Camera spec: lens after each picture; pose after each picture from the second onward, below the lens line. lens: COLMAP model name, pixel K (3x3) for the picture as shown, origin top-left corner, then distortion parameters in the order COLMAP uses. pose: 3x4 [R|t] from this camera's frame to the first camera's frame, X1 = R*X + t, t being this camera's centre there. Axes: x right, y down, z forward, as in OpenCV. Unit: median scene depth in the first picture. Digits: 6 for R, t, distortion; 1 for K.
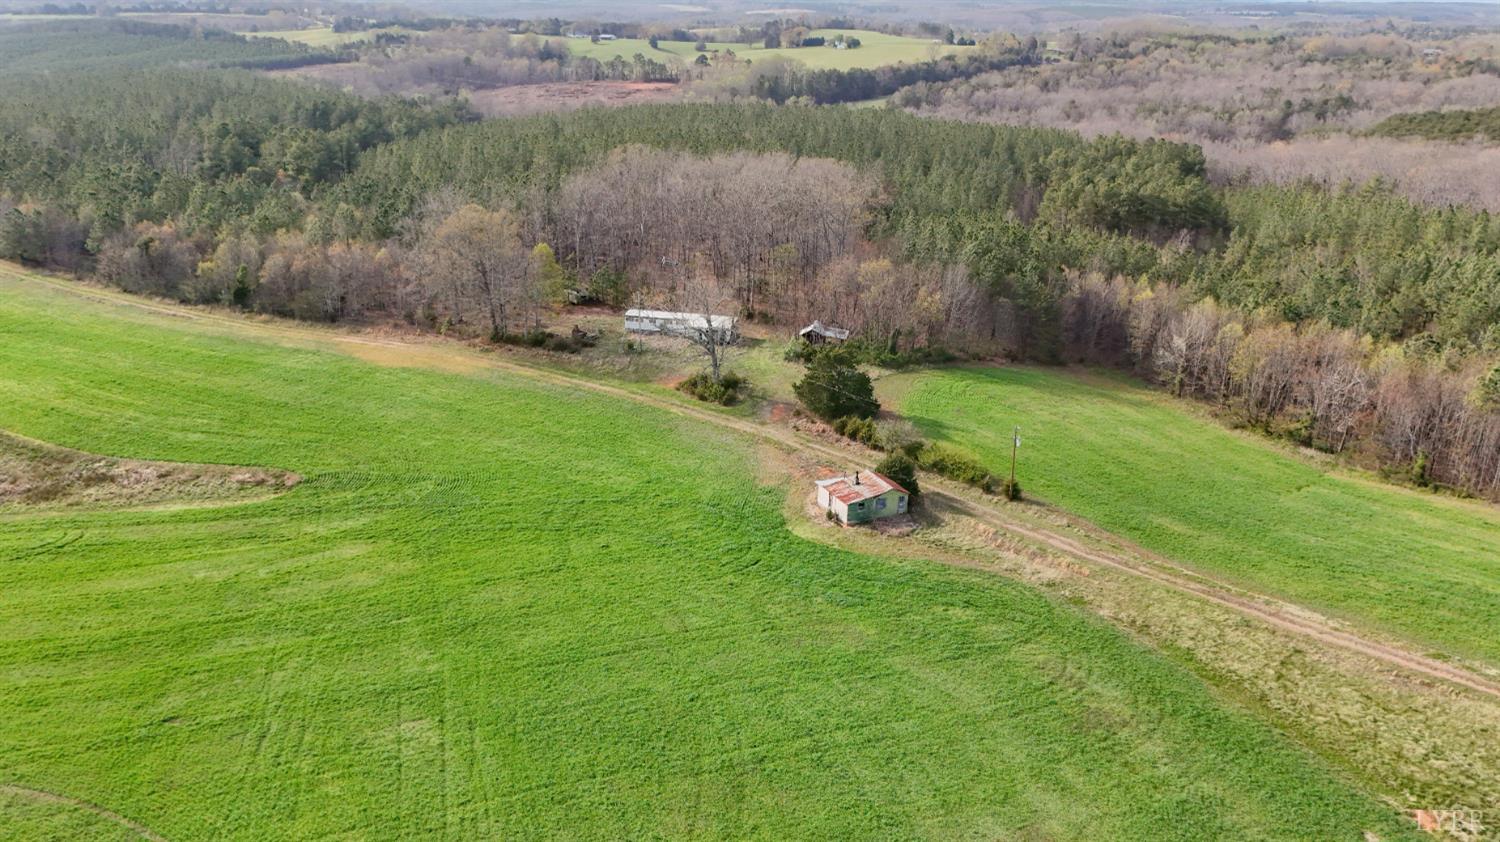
lens RADIAL K [[1182.4, 0, 750.0], [0, 1182.4, 421.0], [0, 0, 1]] dist [0.075822, -0.075914]
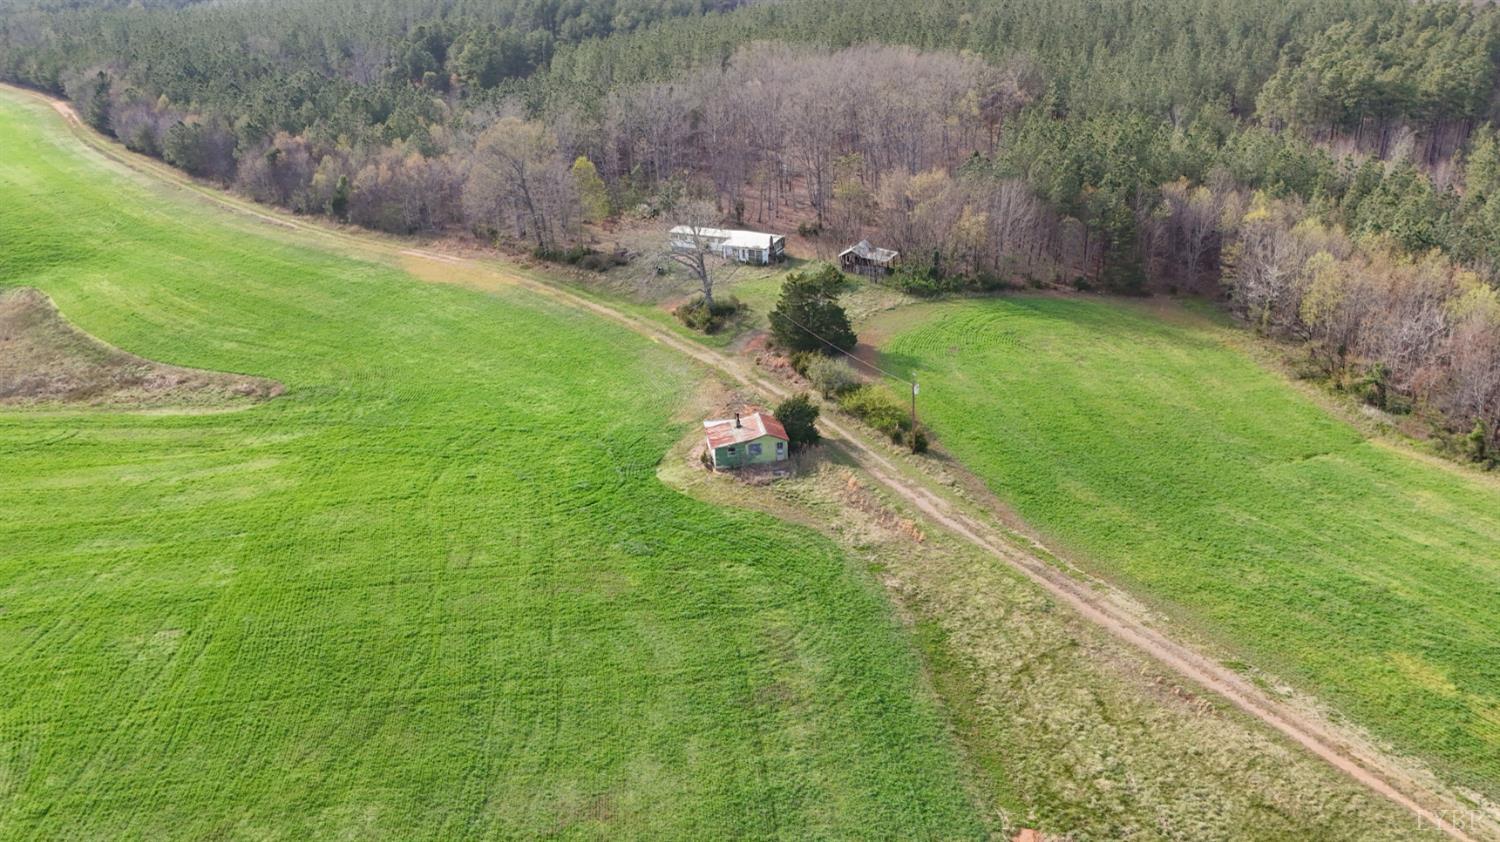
lens RADIAL K [[1278.4, 0, 750.0], [0, 1278.4, 421.0], [0, 0, 1]] dist [0.085098, -0.109979]
pose [[0.962338, 0.051652, -0.266904, 0.282657], [-0.031757, 0.996422, 0.078327, -0.024003], [0.269995, -0.066901, 0.960535, 0.017138]]
